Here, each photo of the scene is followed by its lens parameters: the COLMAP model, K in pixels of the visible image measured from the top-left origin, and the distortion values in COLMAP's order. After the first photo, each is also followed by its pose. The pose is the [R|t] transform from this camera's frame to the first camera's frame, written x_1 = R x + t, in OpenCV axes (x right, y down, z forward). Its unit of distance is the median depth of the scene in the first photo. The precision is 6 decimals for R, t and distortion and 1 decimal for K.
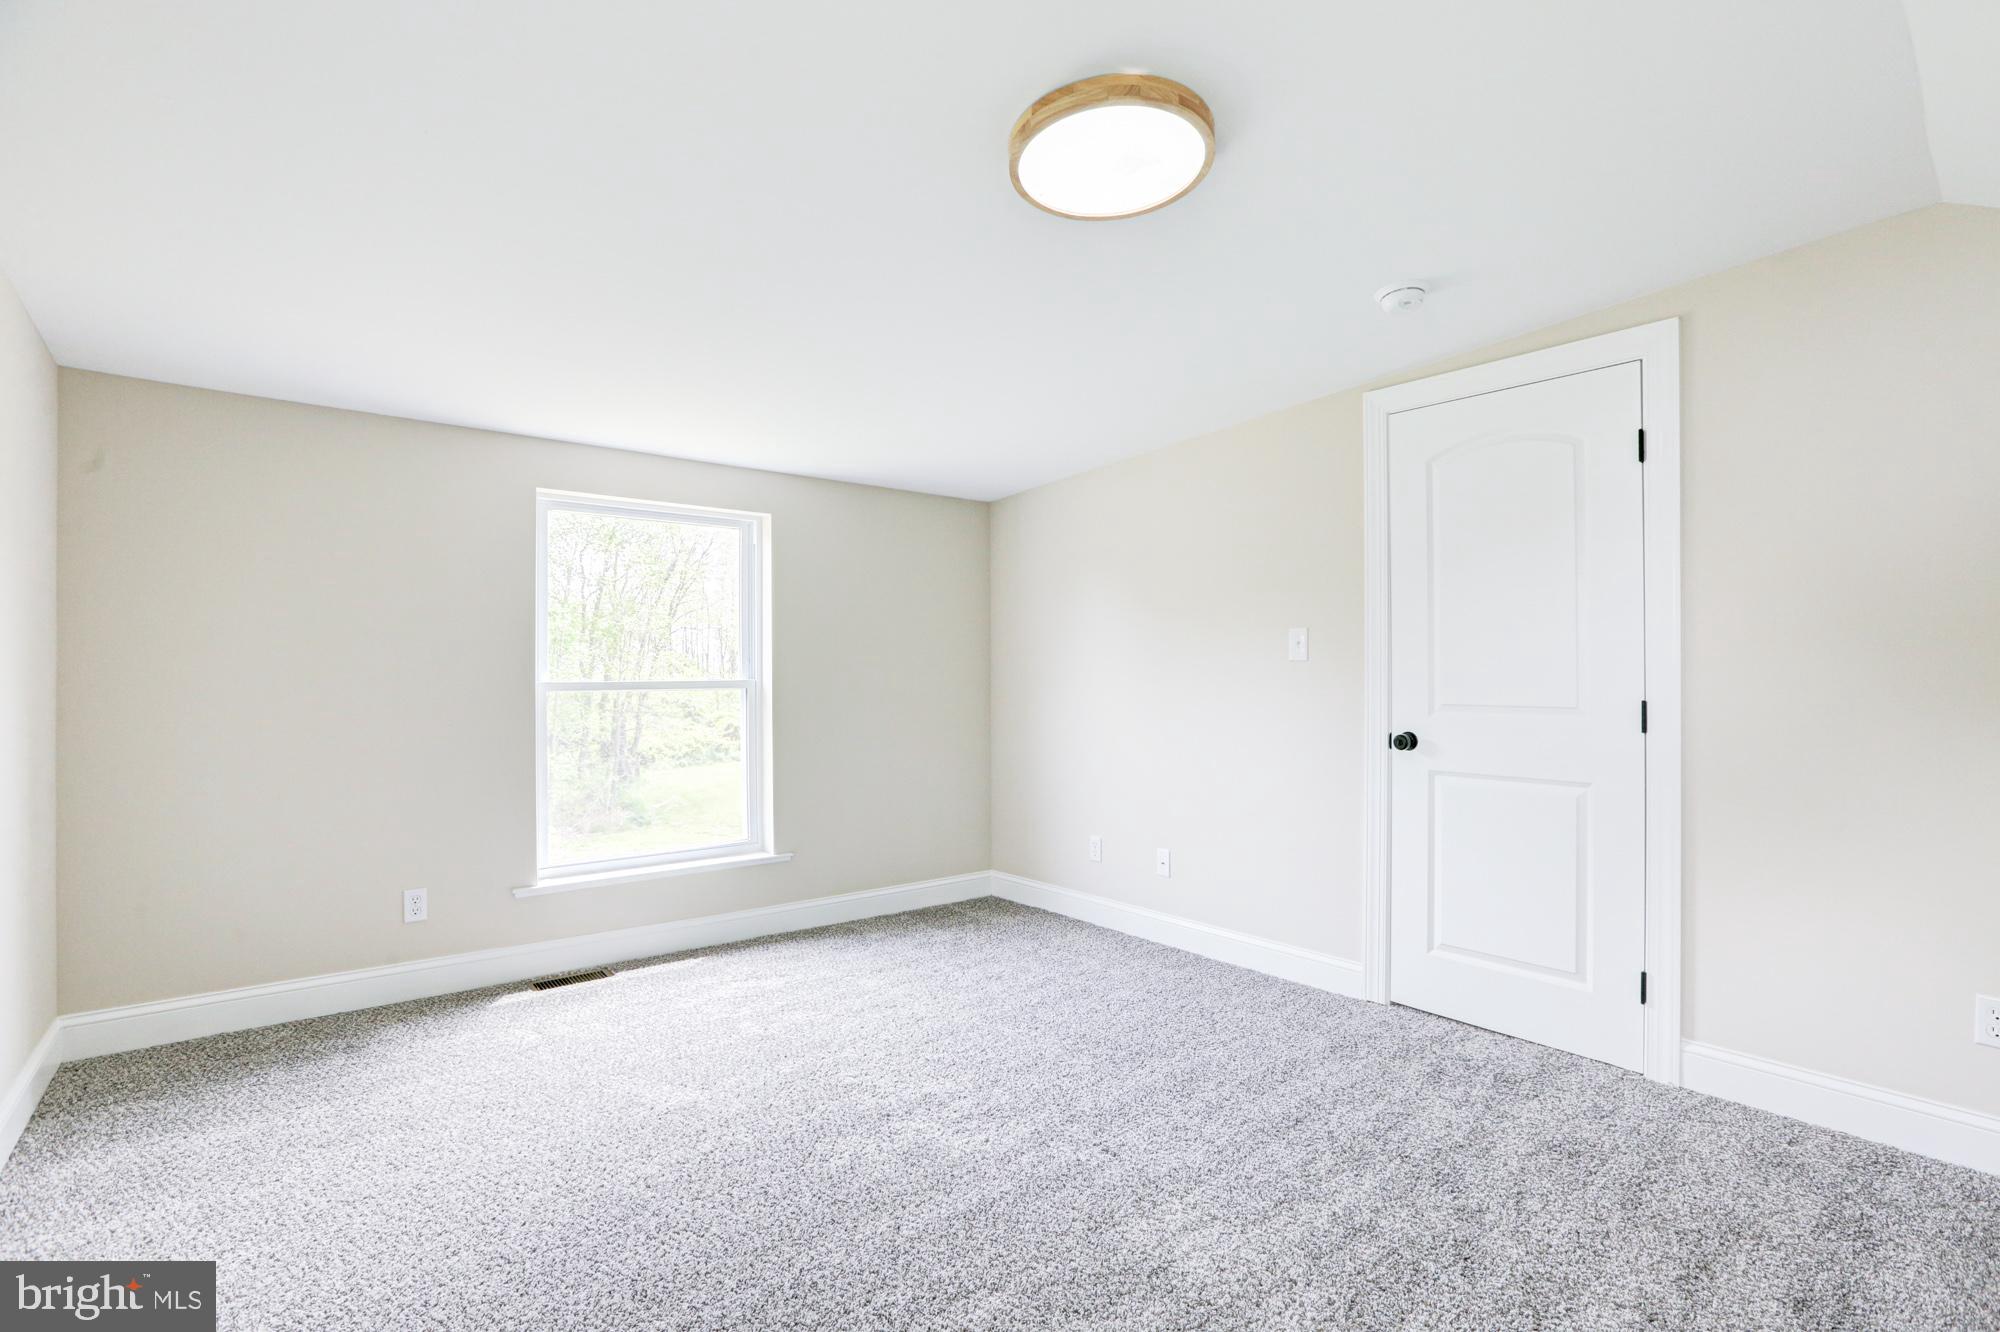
lens RADIAL K [[933.4, 0, 1000.0], [0, 933.4, 666.0], [0, 0, 1]] dist [-0.000229, -0.000062]
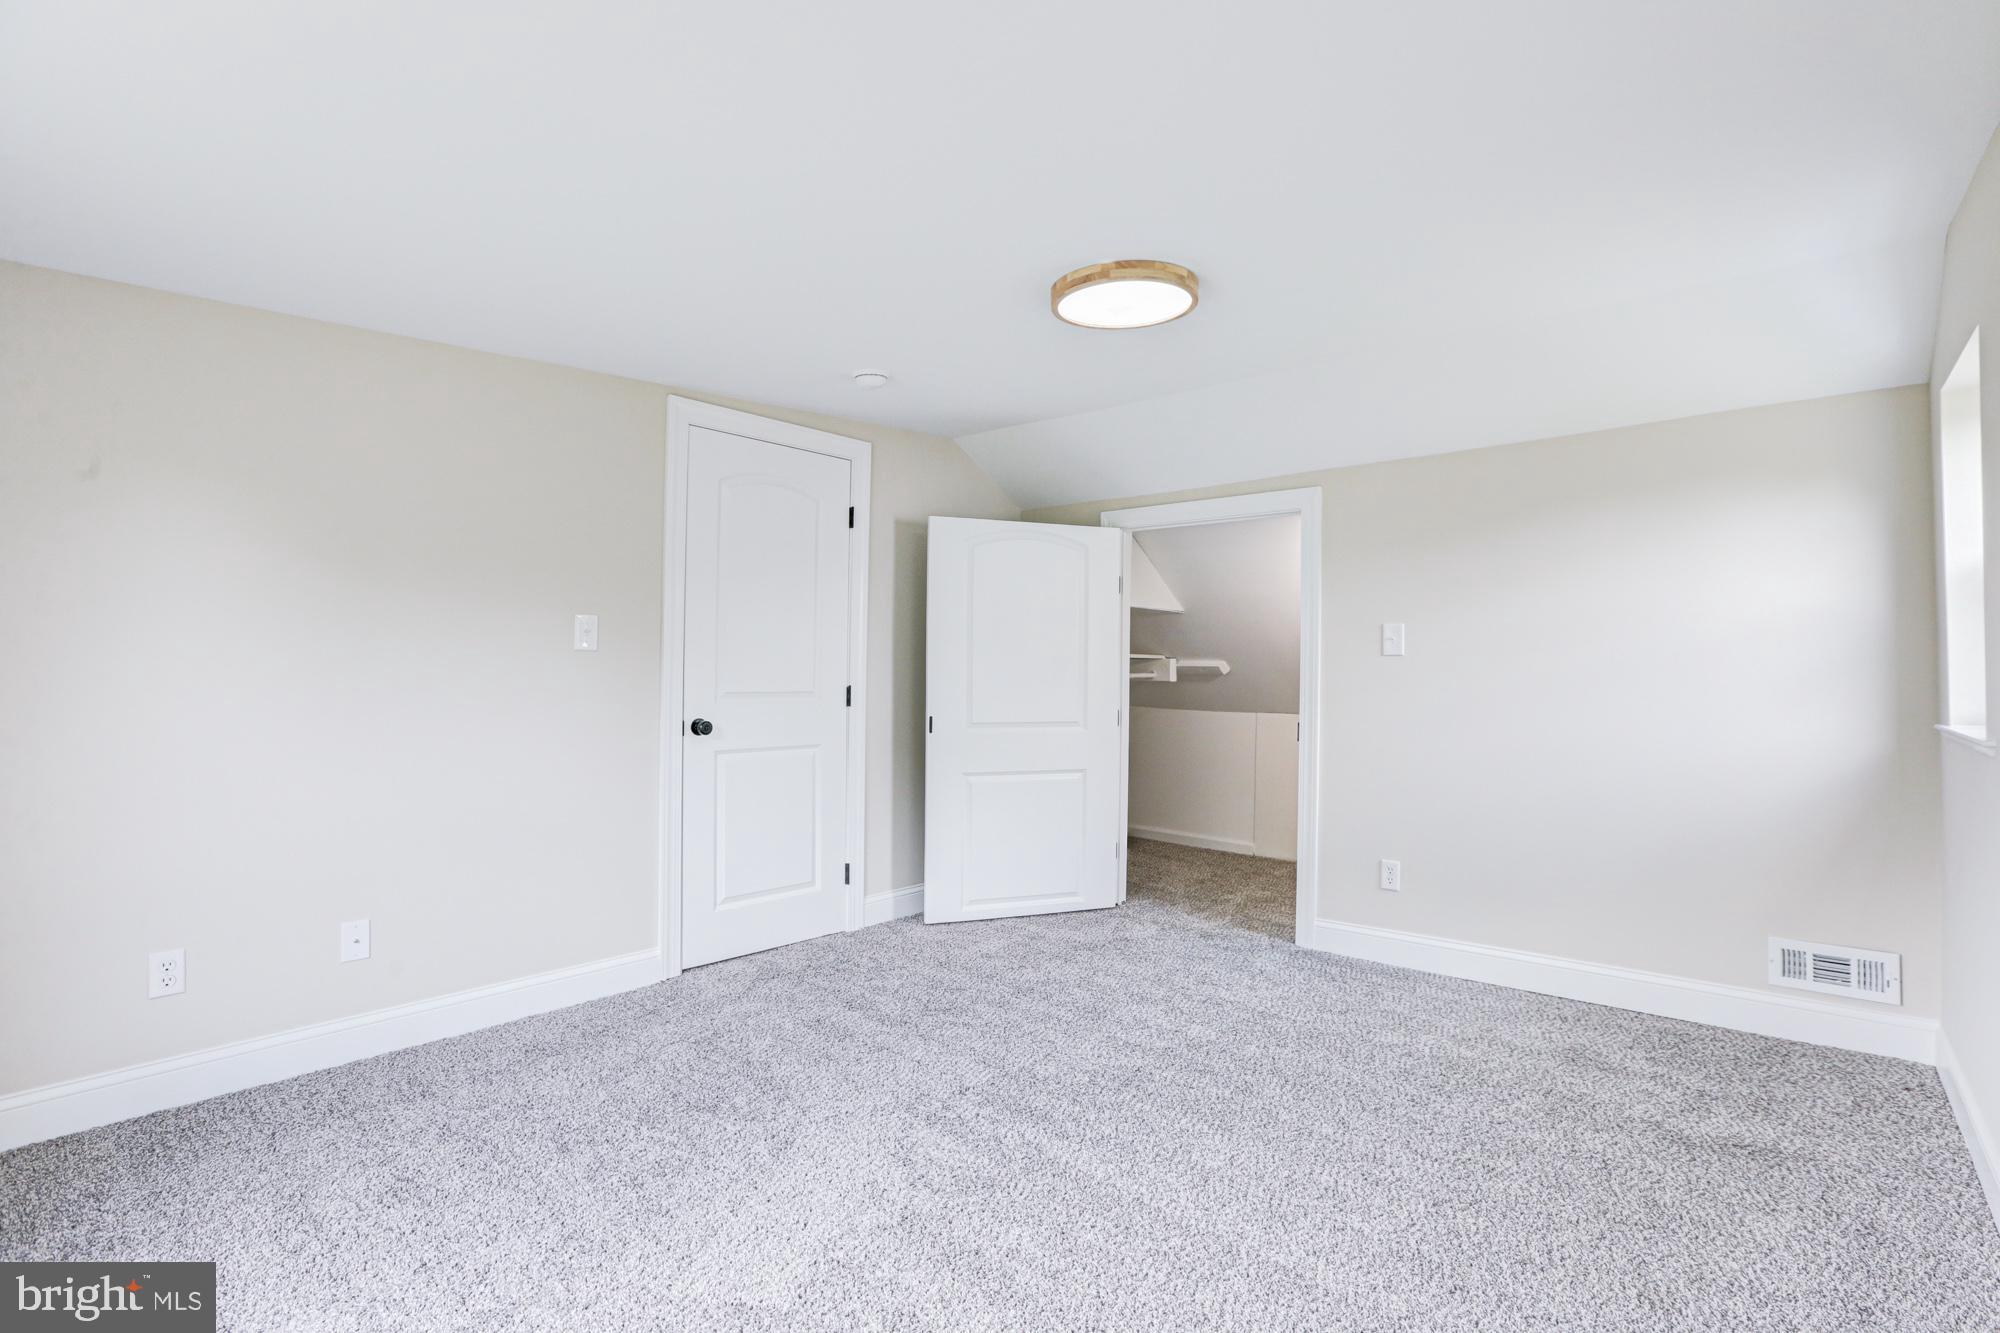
lens RADIAL K [[933.4, 0, 1000.0], [0, 933.4, 666.5], [0, 0, 1]] dist [-0.000229, -0.000062]
pose [[-0.128201, 0.000565, 0.991748, -0.723121], [-0.016392, 0.999862, -0.002688, 0.006178], [-0.991613, -0.016601, -0.128174, 0.809567]]
